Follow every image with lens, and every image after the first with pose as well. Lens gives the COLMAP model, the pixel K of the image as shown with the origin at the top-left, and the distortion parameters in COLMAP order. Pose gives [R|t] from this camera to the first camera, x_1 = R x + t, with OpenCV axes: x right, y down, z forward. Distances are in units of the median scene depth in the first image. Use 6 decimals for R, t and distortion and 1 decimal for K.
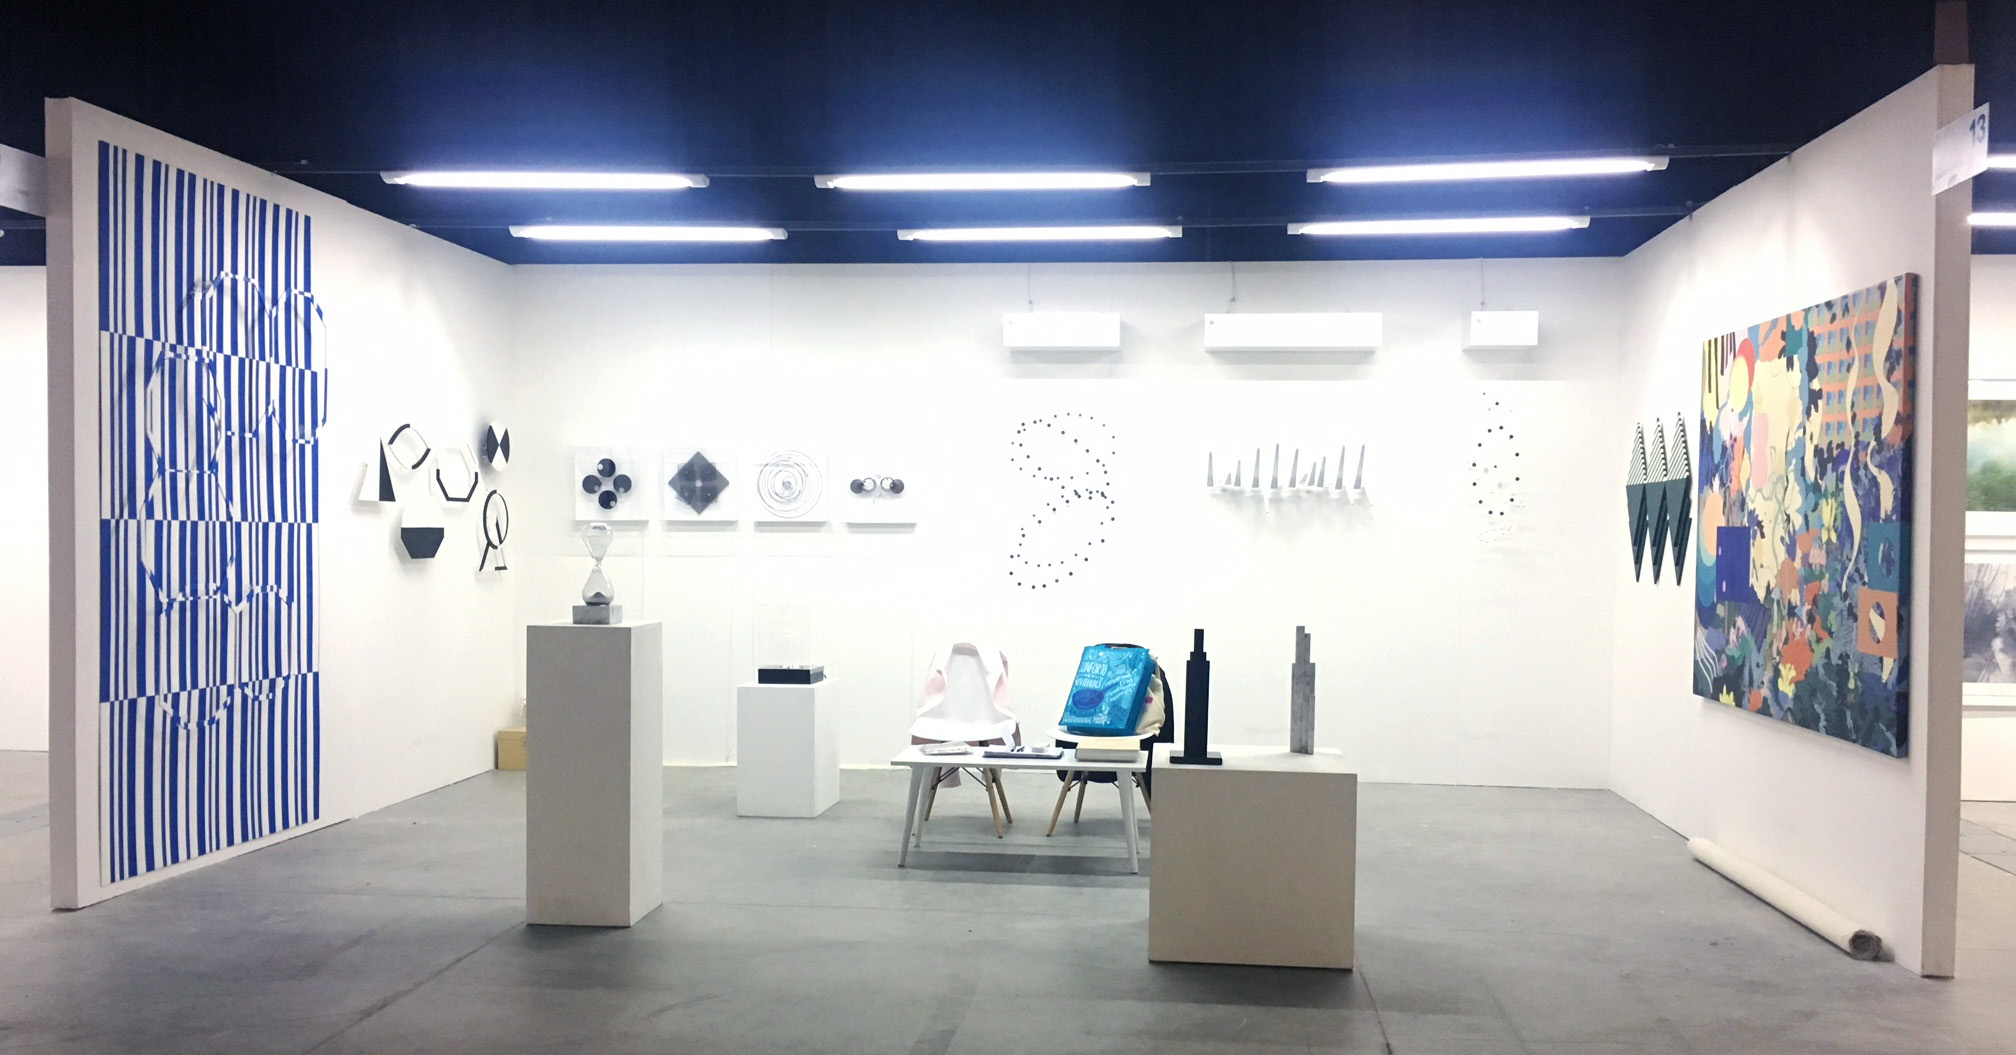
lens RADIAL K [[1720.1, 0, 1007.4], [0, 1720.1, 532.1], [0, 0, 1]] dist [0.039276, 0.003225]
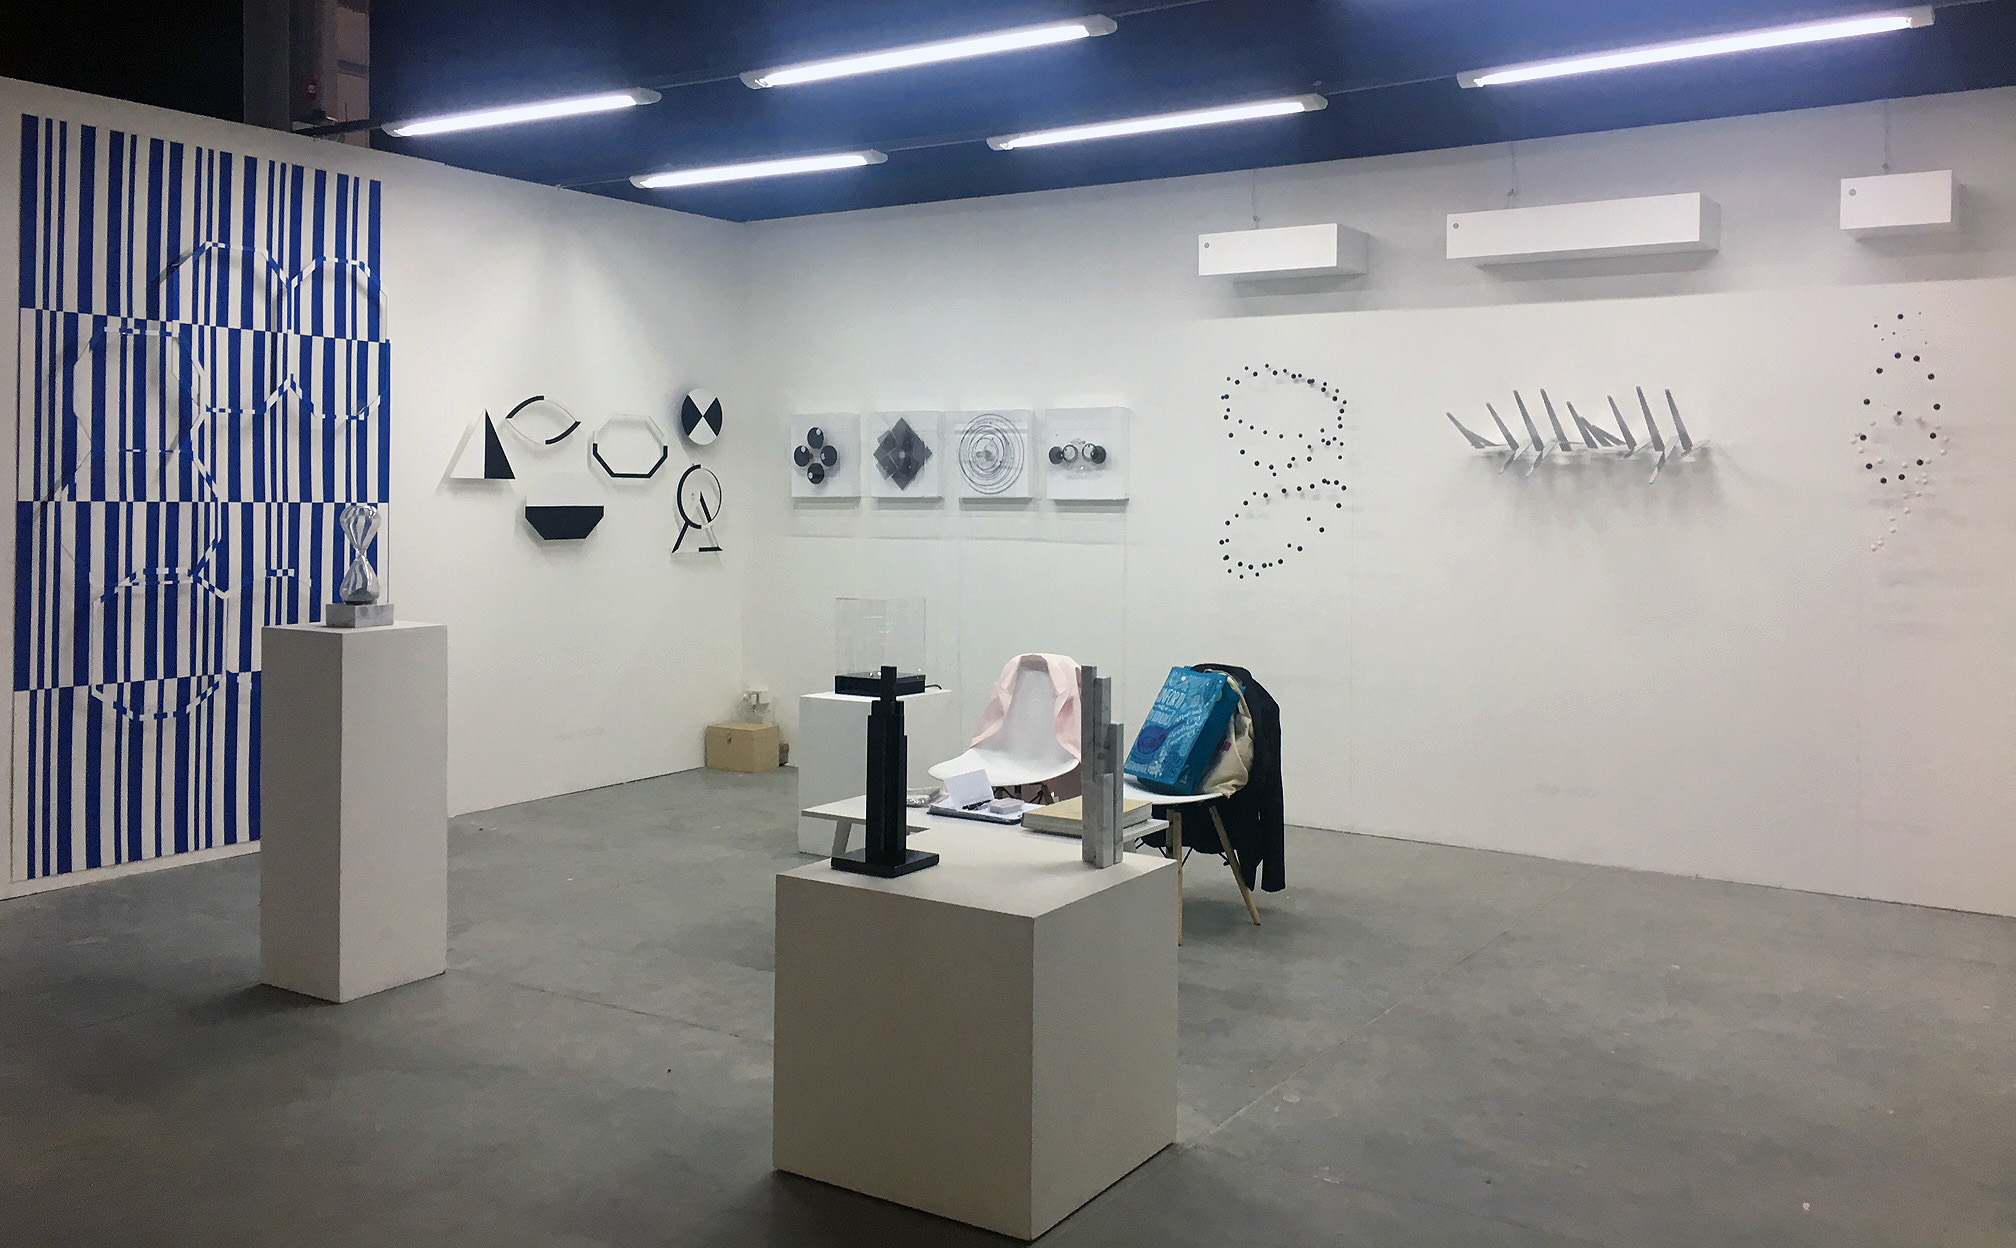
lens RADIAL K [[1708.3, 0, 1007.1], [0, 1708.3, 442.4], [0, 0, 1]] dist [0.020909, -0.004667]
pose [[0.892235, -0.016849, -0.451257, 0.330808], [0.000813, 0.999362, -0.035707, -0.004414], [0.451571, 0.031492, 0.891679, 0.319645]]
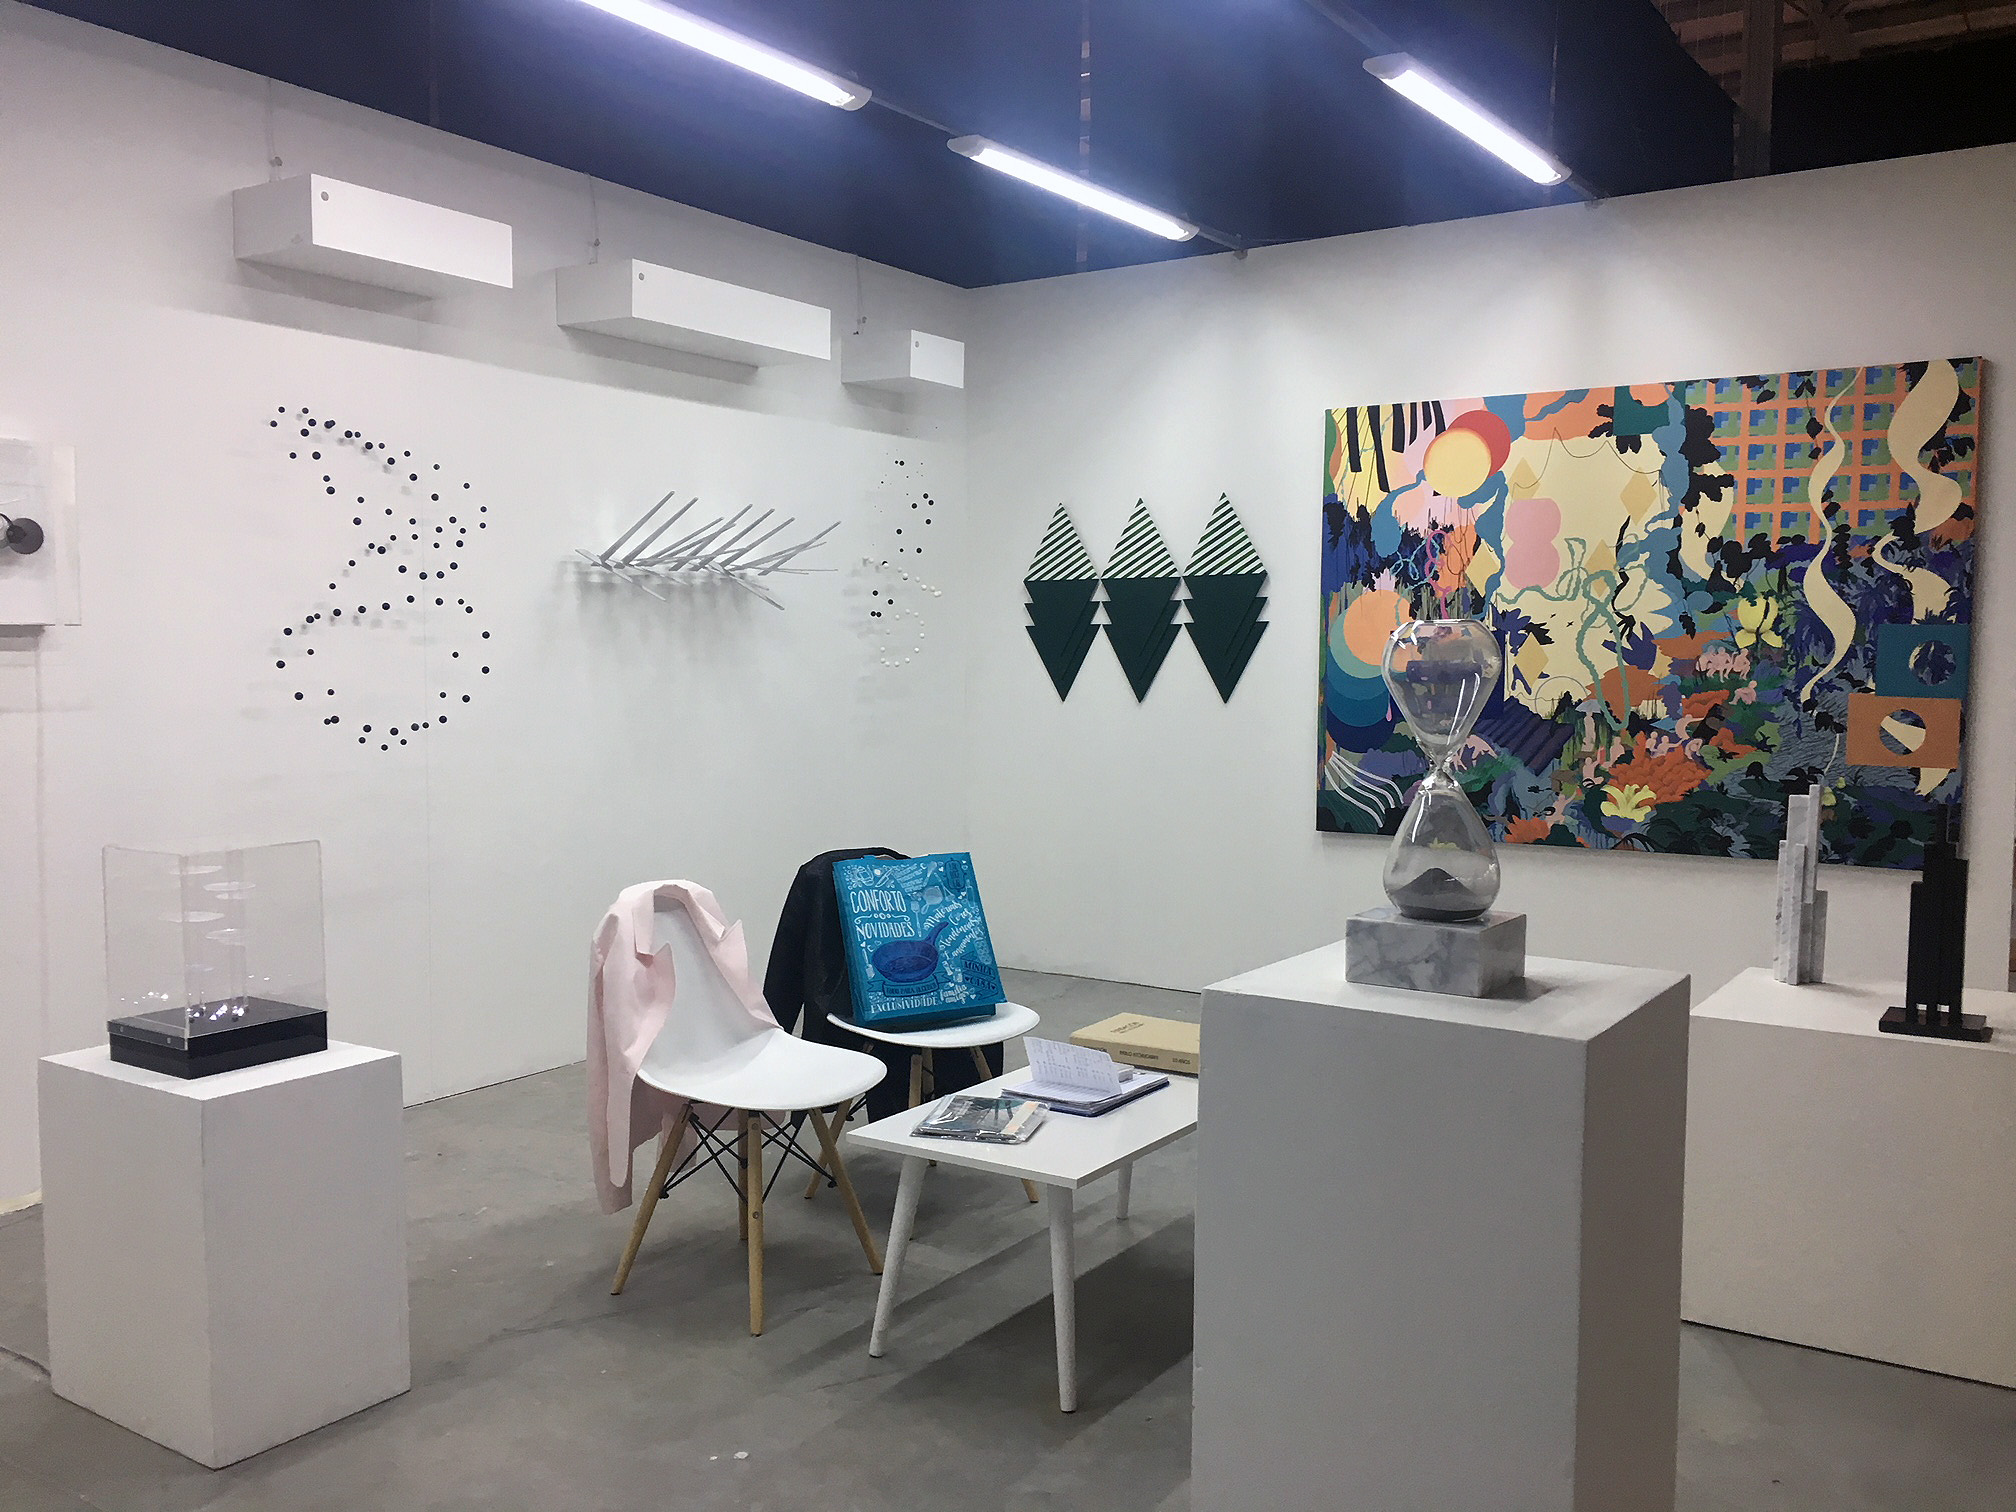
lens RADIAL K [[1699.1, 0, 1004.5], [0, 1699.1, 755.3], [0, 0, 1]] dist [0.015242, 0.006140]
pose [[0.466914, -0.062126, 0.882118, -0.401312], [0.006571, 0.997745, 0.066791, 0.000381], [-0.884278, -0.025389, 0.466270, 0.749776]]
